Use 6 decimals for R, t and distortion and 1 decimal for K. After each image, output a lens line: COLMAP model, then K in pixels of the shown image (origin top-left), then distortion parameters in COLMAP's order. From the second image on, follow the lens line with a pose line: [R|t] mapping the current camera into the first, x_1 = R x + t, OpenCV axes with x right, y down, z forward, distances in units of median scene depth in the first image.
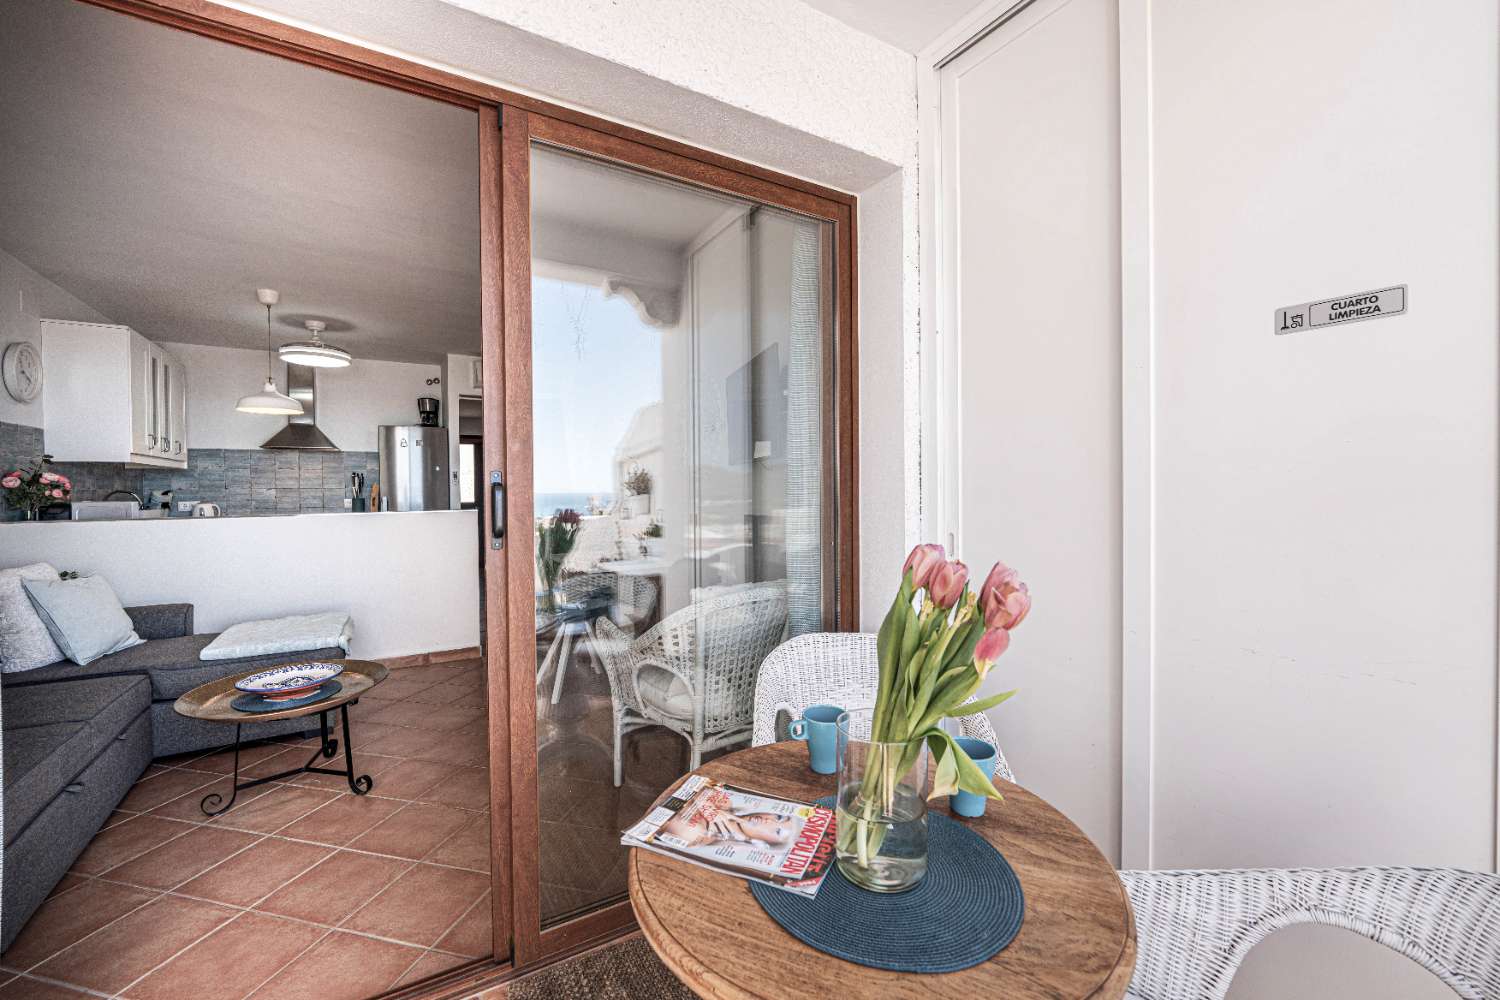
lens RADIAL K [[610.5, 0, 750.0], [0, 610.5, 500.0], [0, 0, 1]] dist [-0.008087, -0.000346]
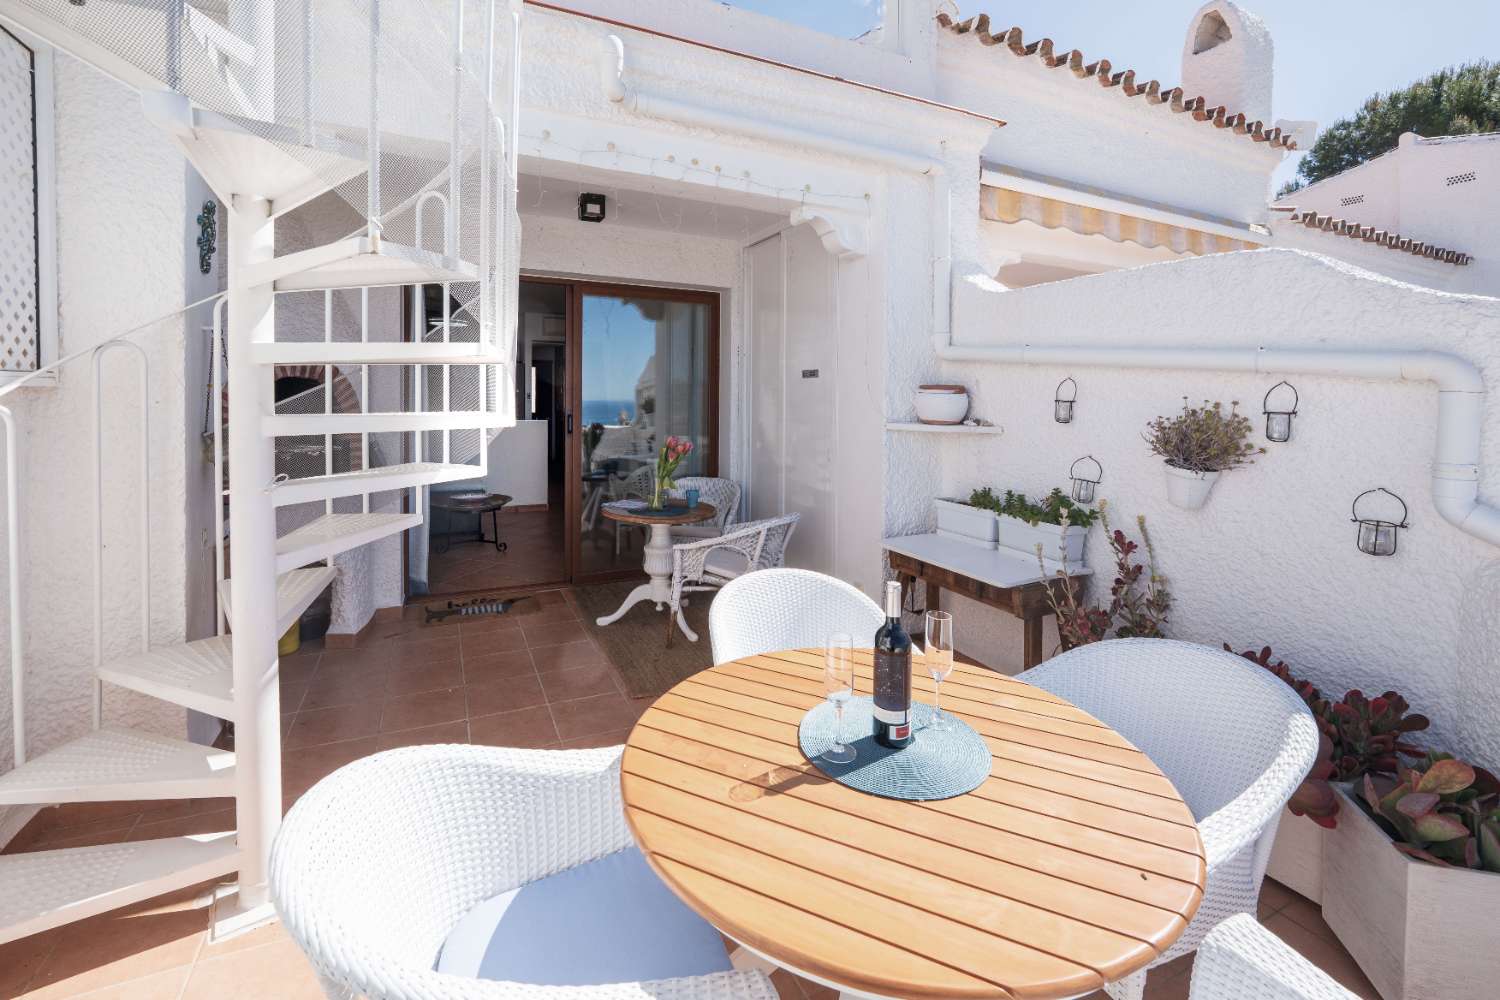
lens RADIAL K [[610.5, 0, 750.0], [0, 610.5, 500.0], [0, 0, 1]] dist [-0.008087, -0.000346]
pose [[0.996174, 0.057682, -0.065648, 0.236170], [-0.047853, 0.988634, 0.142525, -0.029357], [0.073123, -0.138838, 0.987612, -0.670017]]
